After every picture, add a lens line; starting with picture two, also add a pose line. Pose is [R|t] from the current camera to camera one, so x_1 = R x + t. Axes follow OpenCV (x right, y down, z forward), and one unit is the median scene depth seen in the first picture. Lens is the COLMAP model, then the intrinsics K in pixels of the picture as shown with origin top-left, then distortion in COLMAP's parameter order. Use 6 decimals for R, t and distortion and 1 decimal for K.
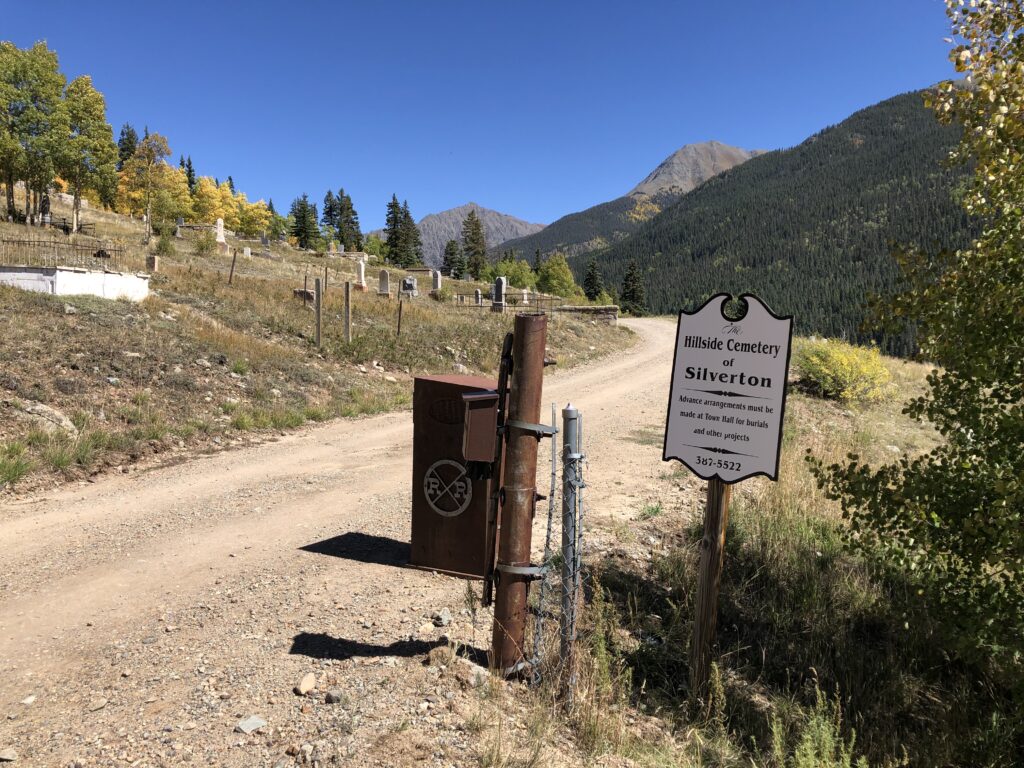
lens RADIAL K [[835.1, 0, 511.2], [0, 835.1, 384.4], [0, 0, 1]] dist [0.015272, -0.010008]
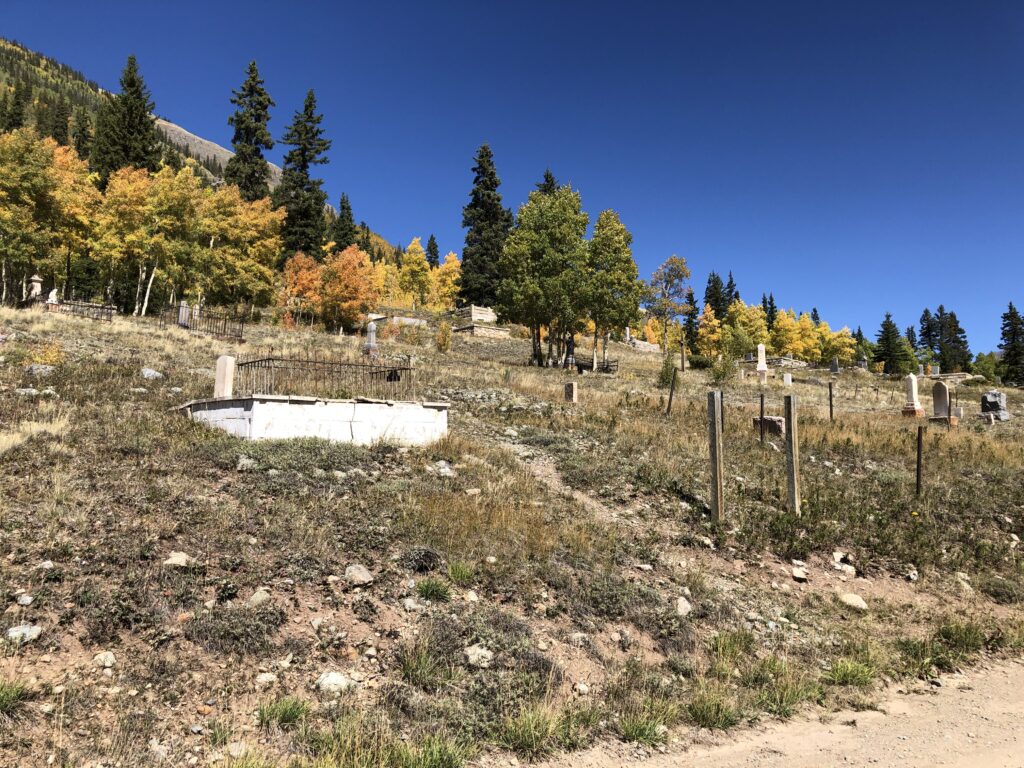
lens RADIAL K [[835.1, 0, 507.9], [0, 835.1, 377.8], [0, 0, 1]] dist [0.015272, -0.010008]
pose [[0.767824, -0.080492, -0.635585, 0.003820], [-0.028821, 0.986732, -0.159779, -0.020960], [0.640013, 0.141000, 0.755316, 0.231504]]
